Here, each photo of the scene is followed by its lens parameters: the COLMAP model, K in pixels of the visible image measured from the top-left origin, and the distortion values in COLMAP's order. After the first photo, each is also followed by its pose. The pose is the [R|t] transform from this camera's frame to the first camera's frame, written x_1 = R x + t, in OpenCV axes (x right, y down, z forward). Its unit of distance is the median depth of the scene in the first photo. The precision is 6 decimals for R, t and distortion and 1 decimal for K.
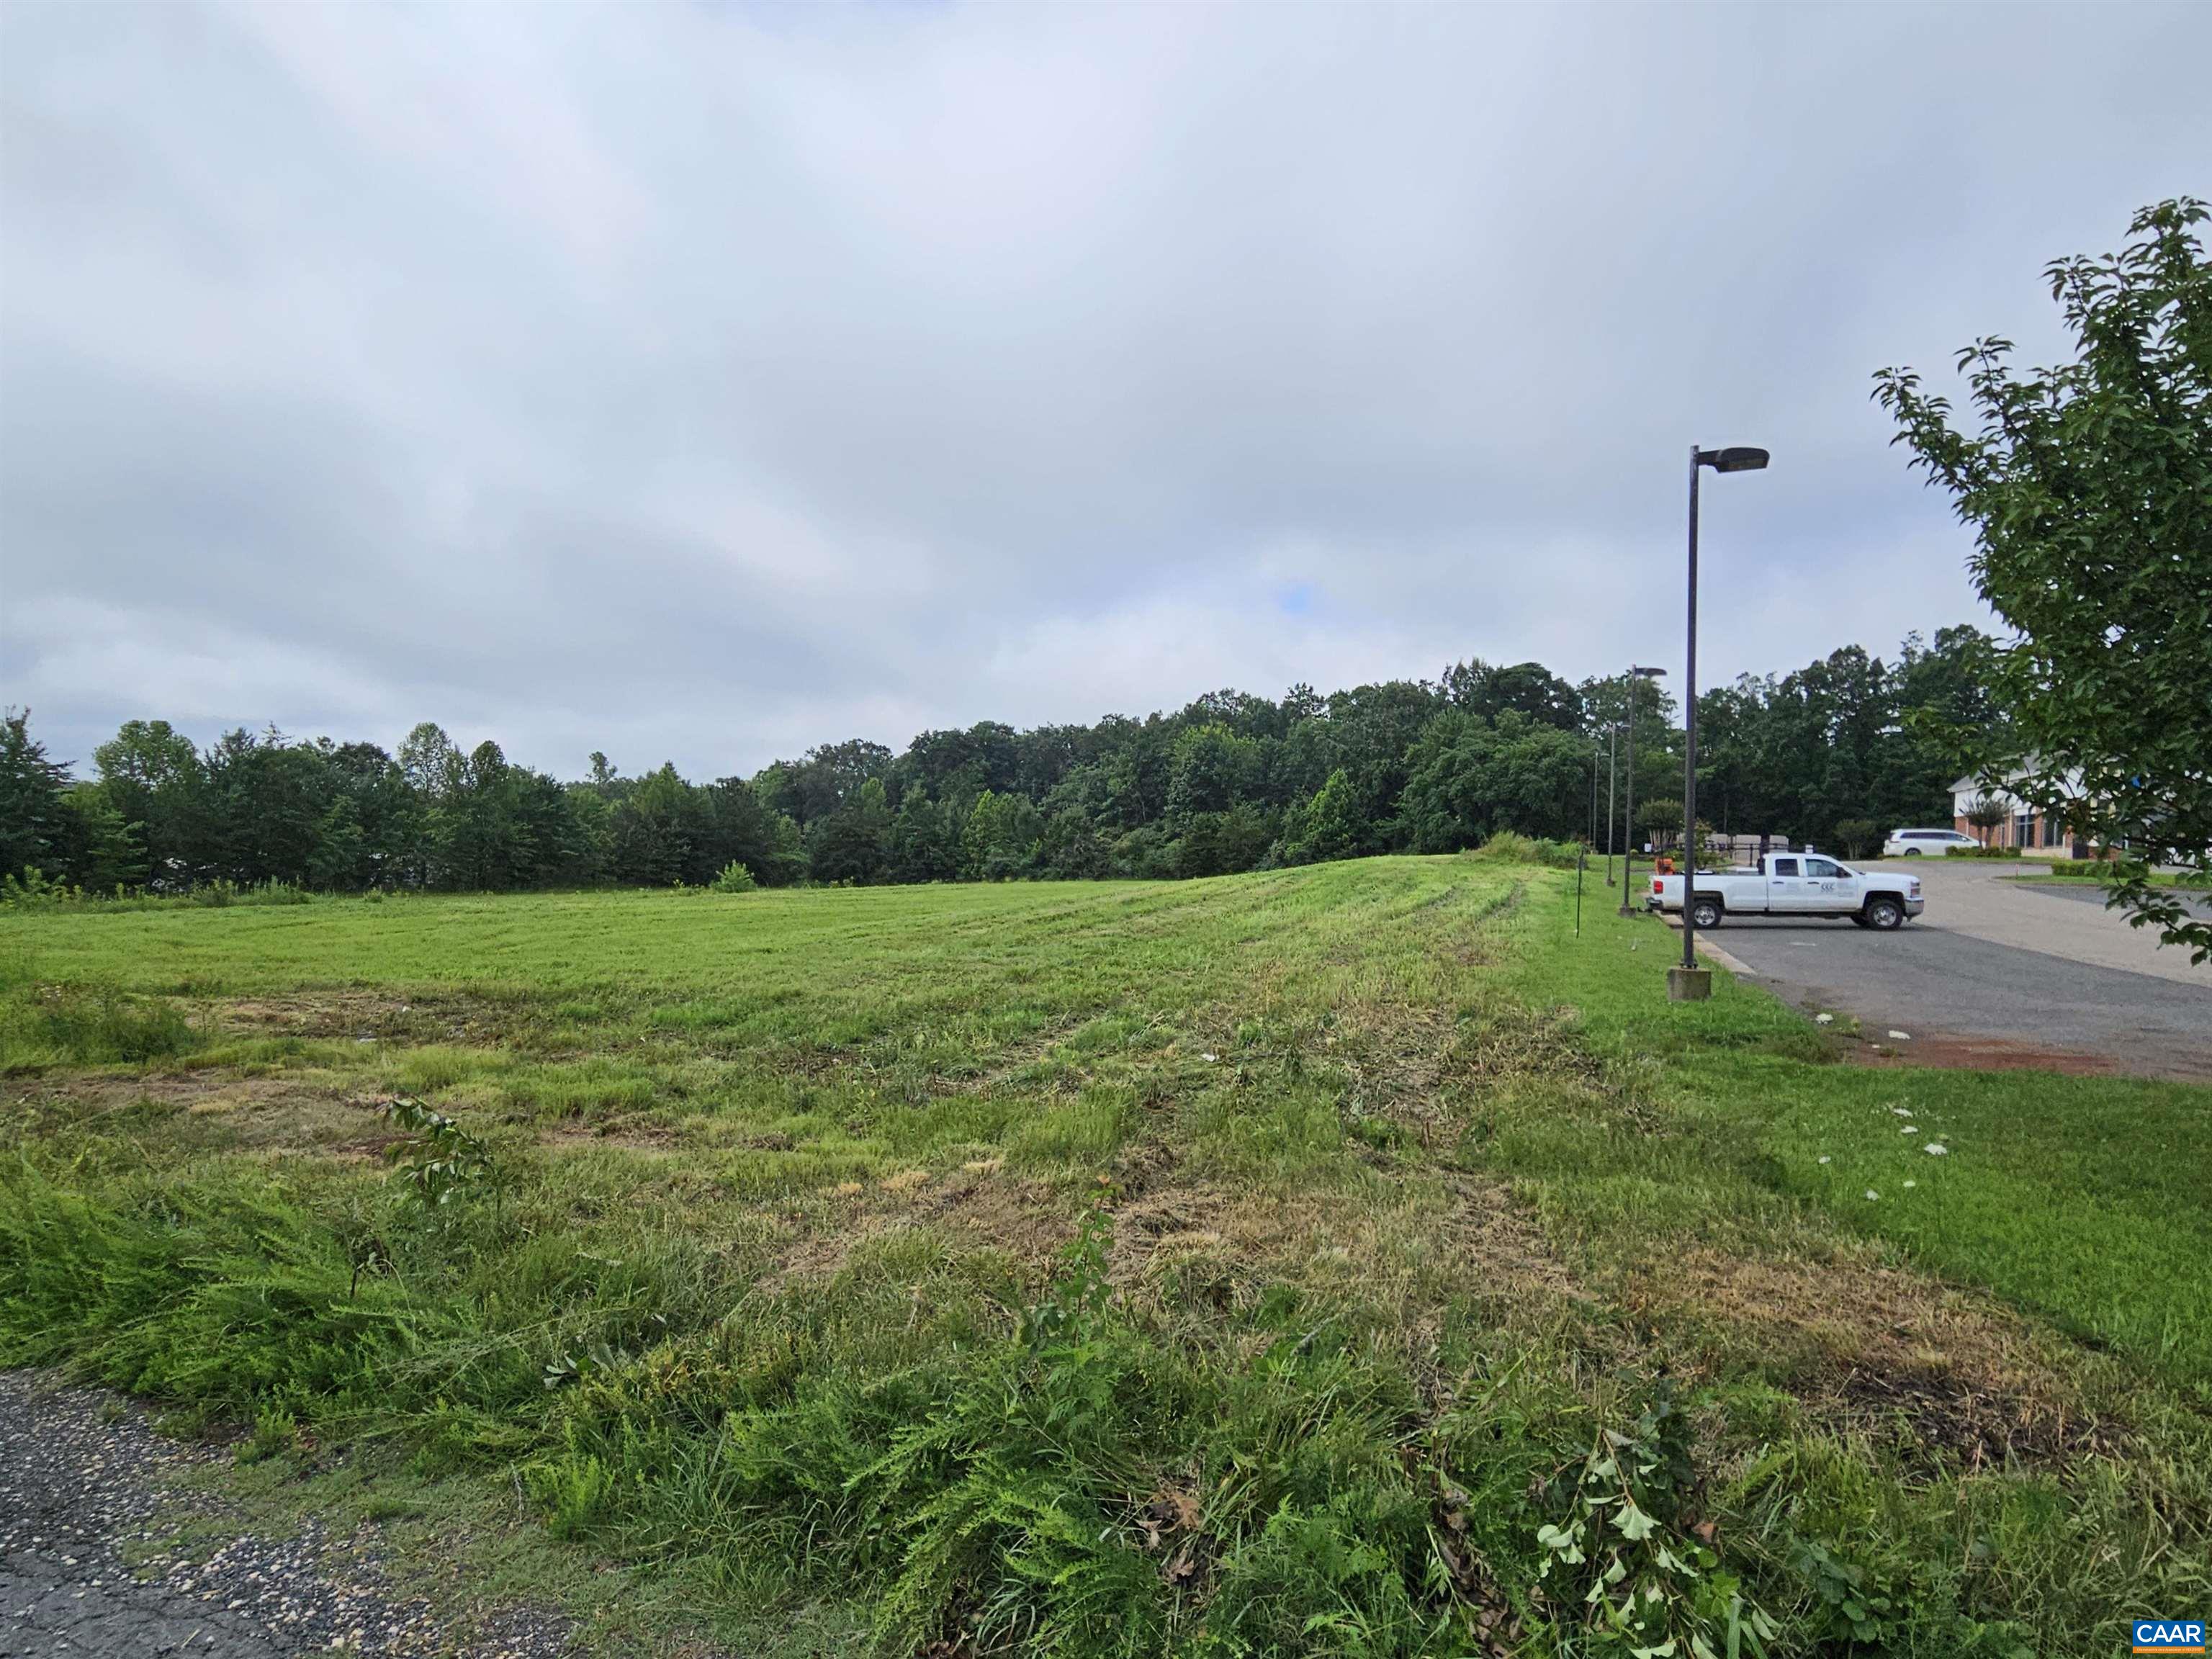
lens RADIAL K [[1187.4, 0, 1101.2], [0, 1187.4, 833.1], [0, 0, 1]] dist [0.000620, -0.000901]
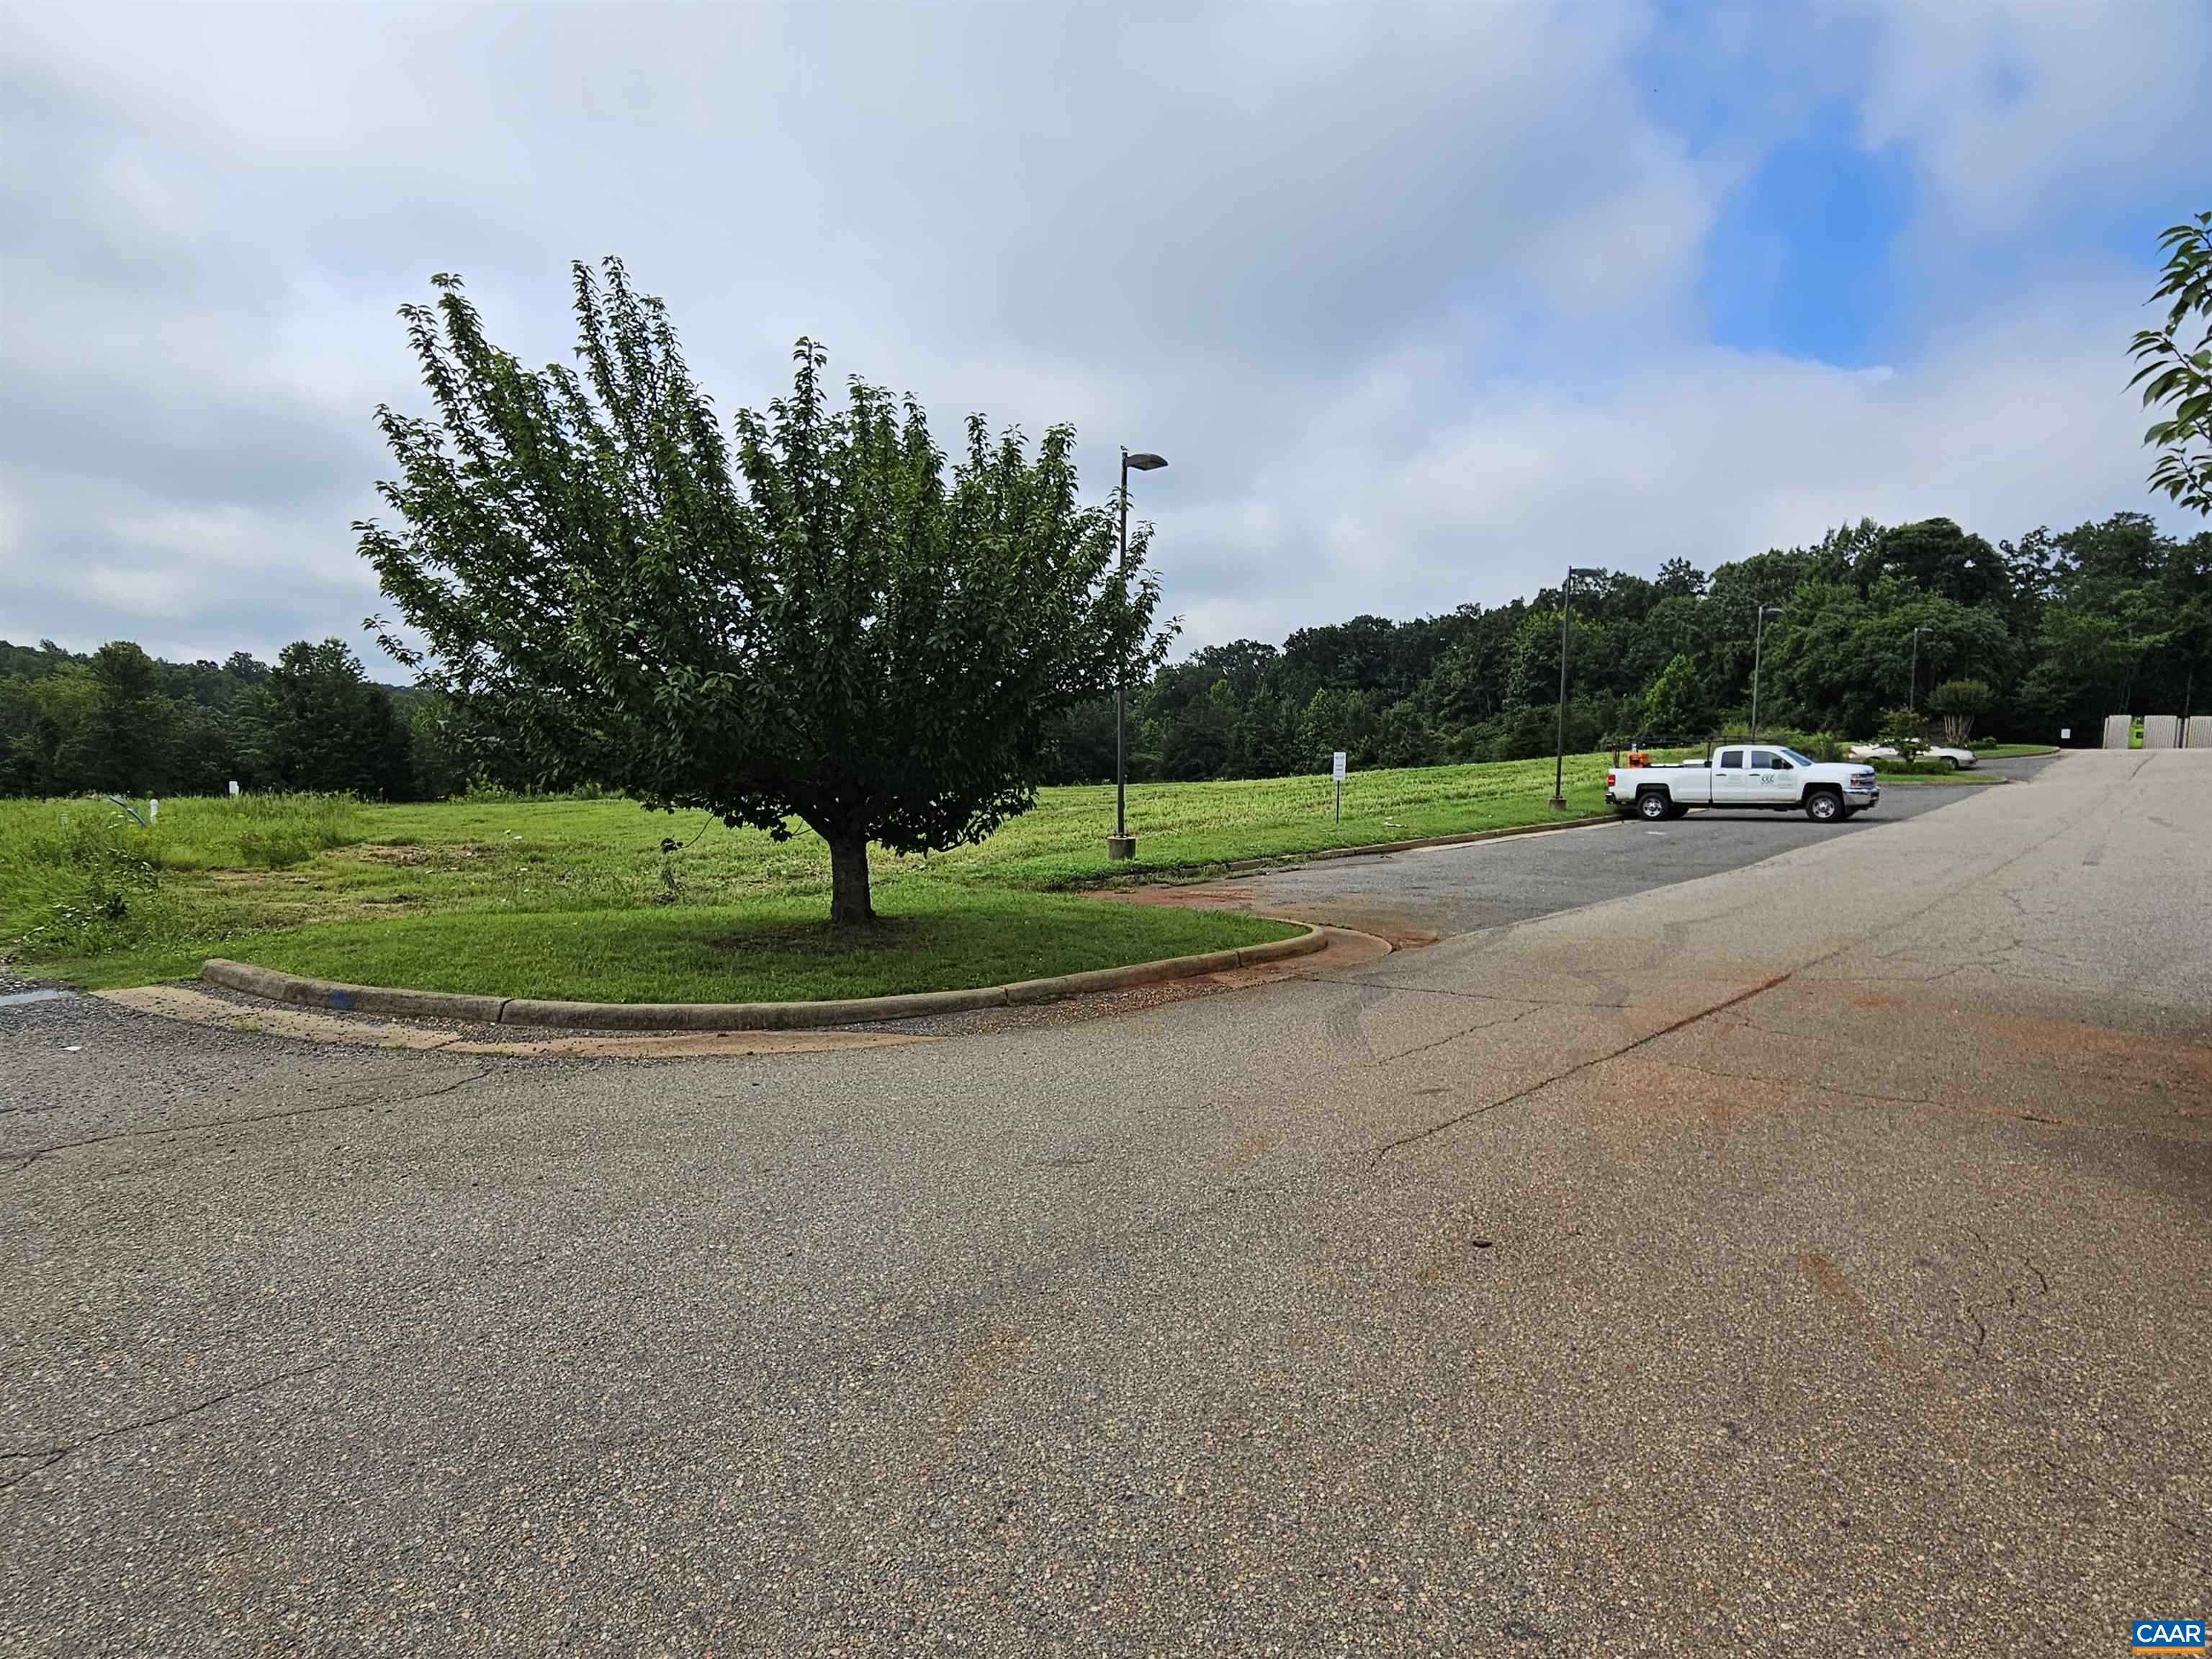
lens RADIAL K [[1213.0, 0, 1105.5], [0, 1213.0, 832.4], [0, 0, 1]] dist [-0.005859, 0.000011]
pose [[0.931996, 0.009658, -0.362339, 0.124609], [0.021003, 0.996526, 0.080585, -0.001014], [0.361858, -0.082715, 0.928556, -0.041366]]
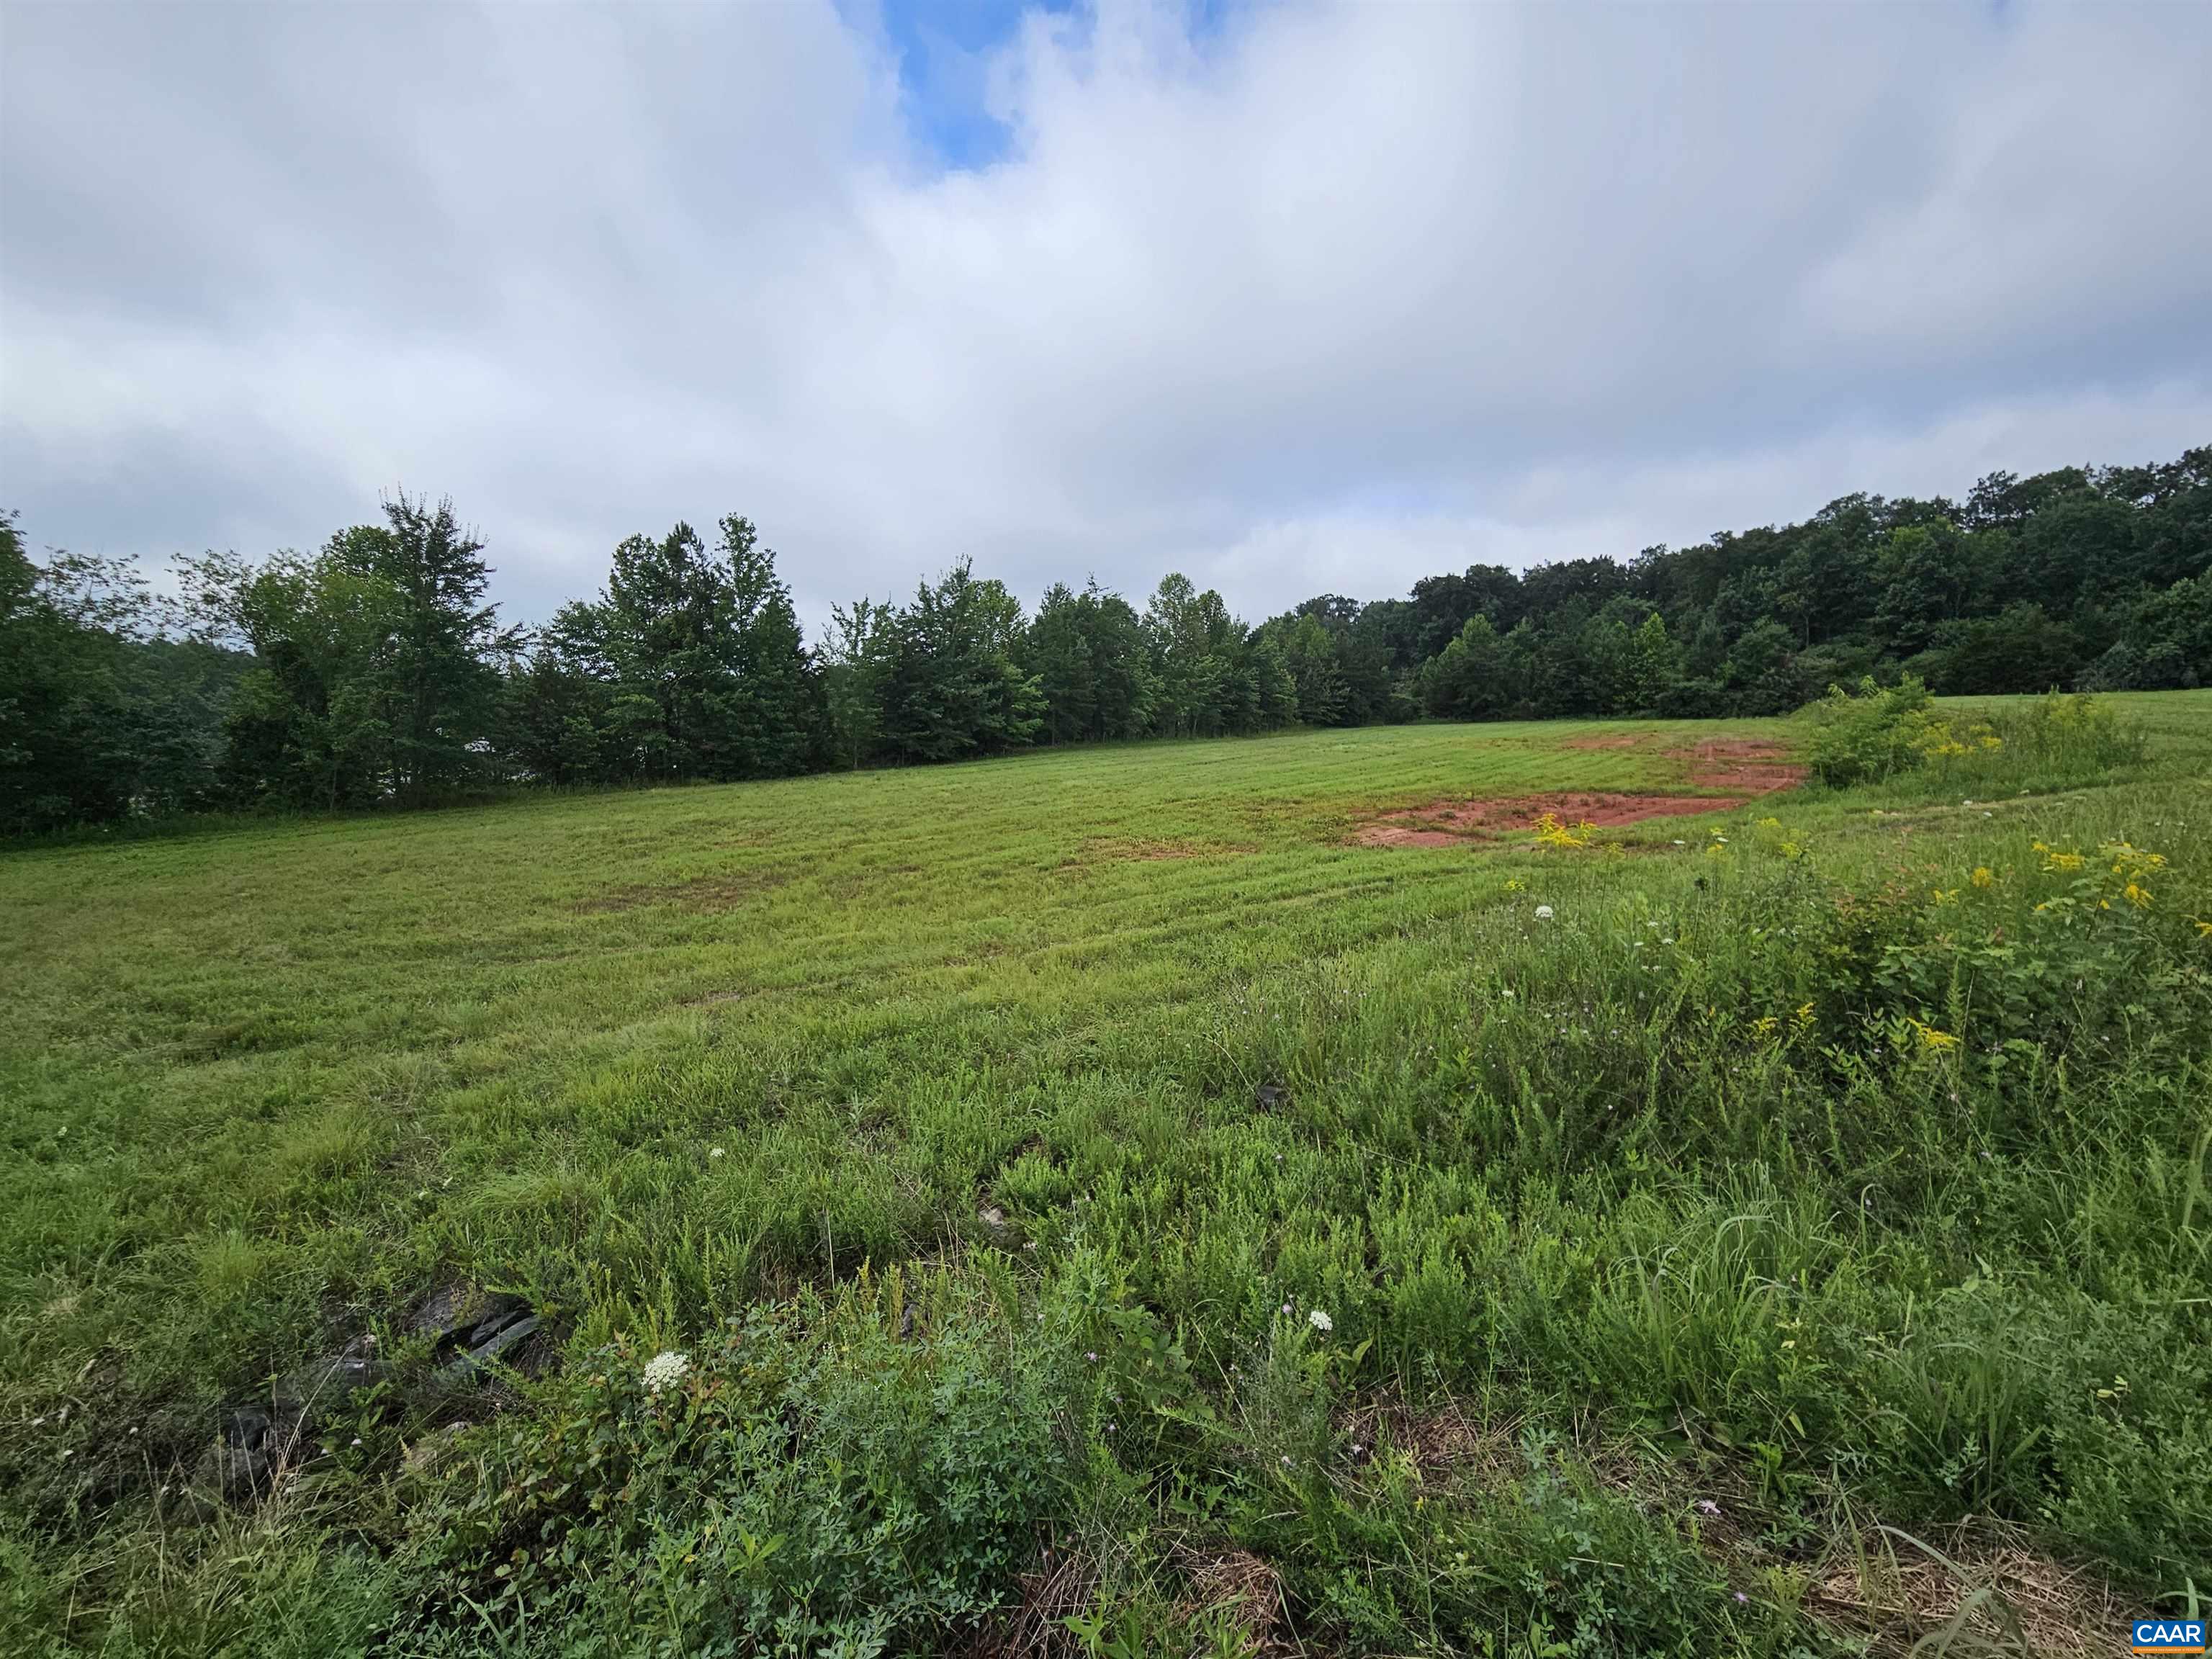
lens RADIAL K [[911.9, 0, 1103.3], [0, 911.9, 829.6], [0, 0, 1]] dist [-0.009415, 0.002452]
pose [[0.968311, -0.014064, -0.249350, -0.391955], [0.051832, 0.987991, 0.145557, 0.007186], [0.244309, -0.153869, 0.957412, 0.182022]]
